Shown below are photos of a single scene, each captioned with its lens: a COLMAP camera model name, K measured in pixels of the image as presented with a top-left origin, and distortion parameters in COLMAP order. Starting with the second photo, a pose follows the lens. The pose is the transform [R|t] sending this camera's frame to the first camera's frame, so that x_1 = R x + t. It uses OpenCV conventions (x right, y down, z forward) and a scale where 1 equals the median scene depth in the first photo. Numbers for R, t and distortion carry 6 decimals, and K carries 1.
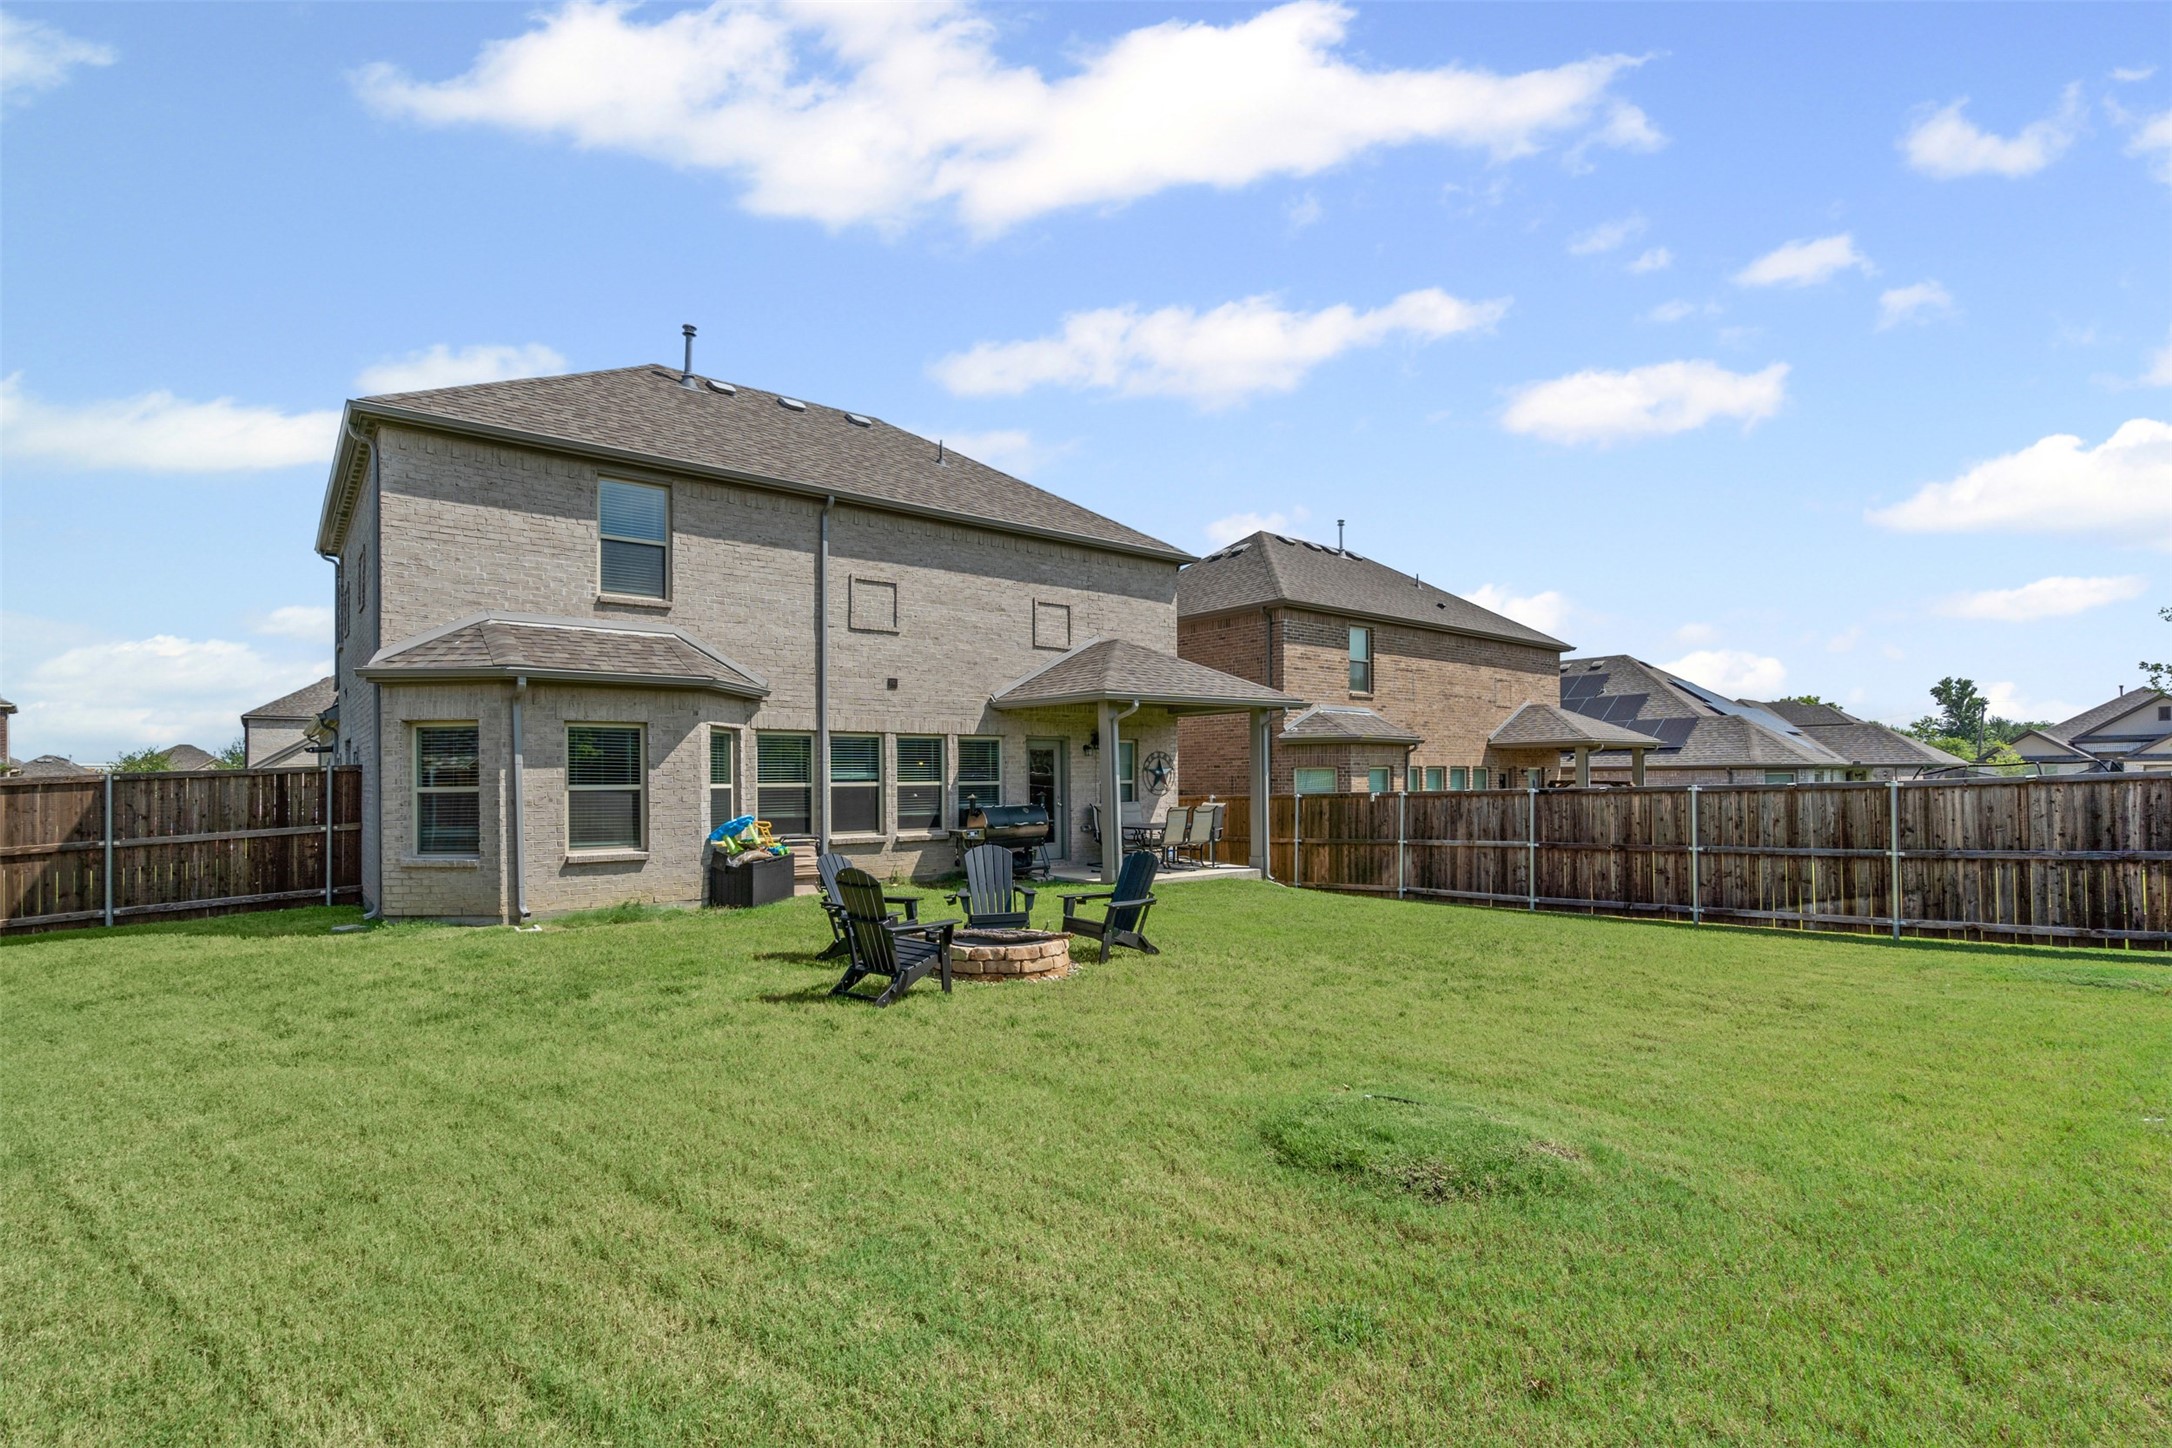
lens RADIAL K [[1011.0, 0, 1054.3], [0, 1011.0, 760.4], [0, 0, 1]] dist [-0.003756, 0.000416]
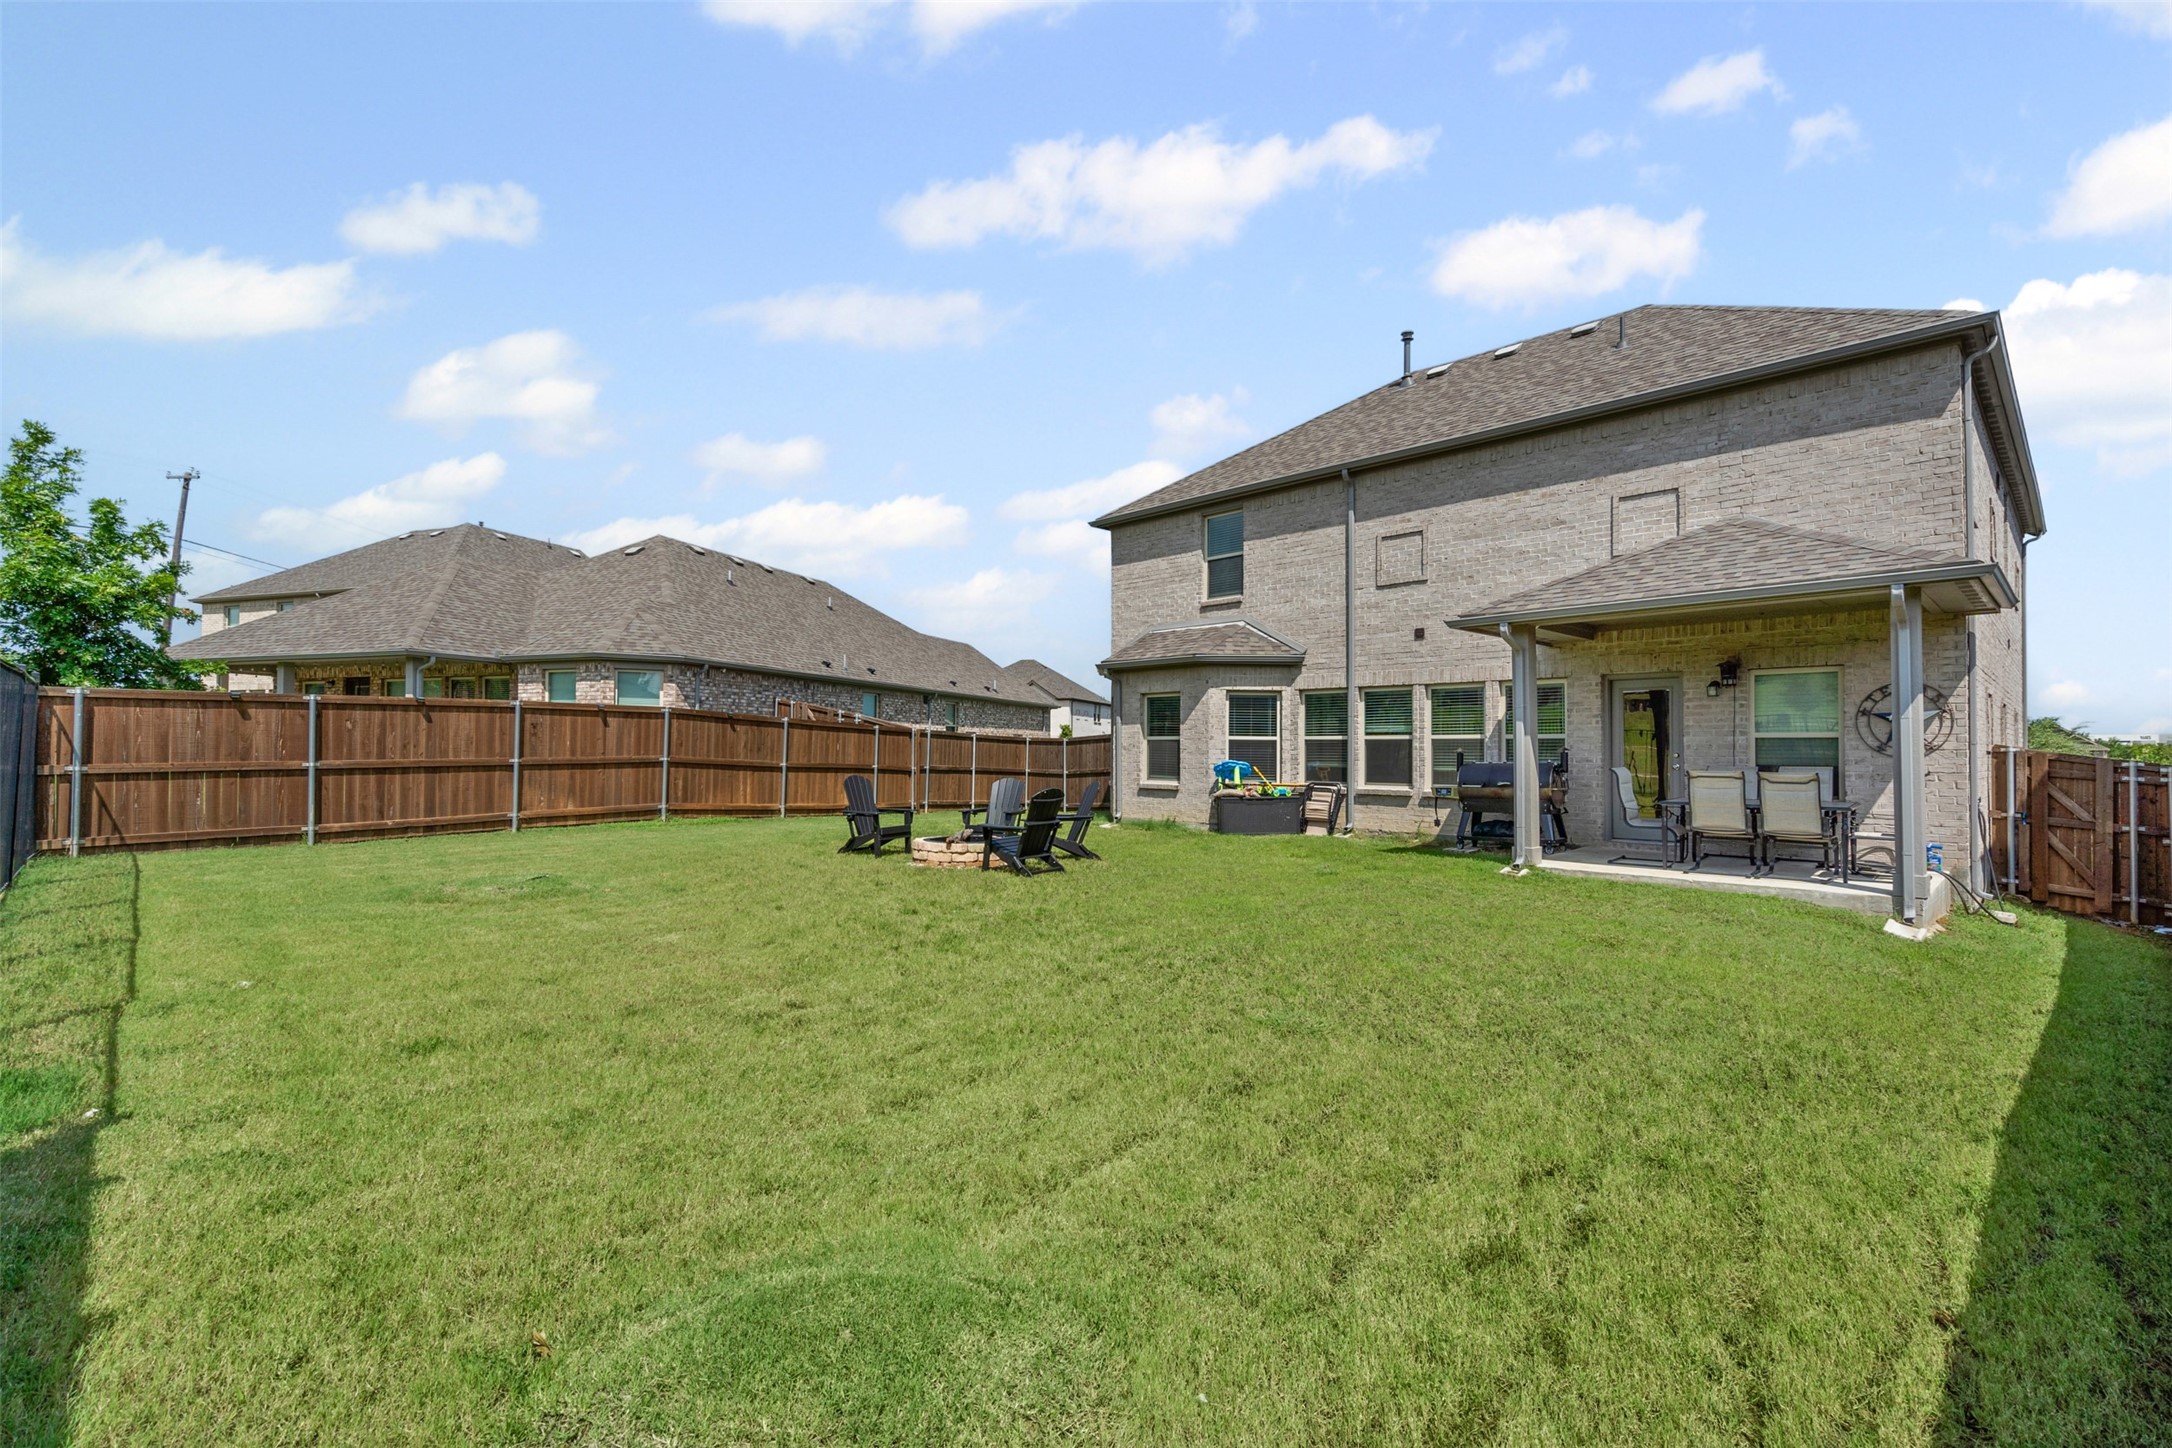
lens RADIAL K [[975.0, 0, 1086.0], [0, 975.0, 724.0], [0, 0, 1]] dist [0.012459, 0.000426]
pose [[0.113945, -0.018692, -0.993311, 0.799327], [0.011917, 0.999777, -0.017447, 0.025490], [0.993416, -0.009849, 0.114142, 0.622923]]
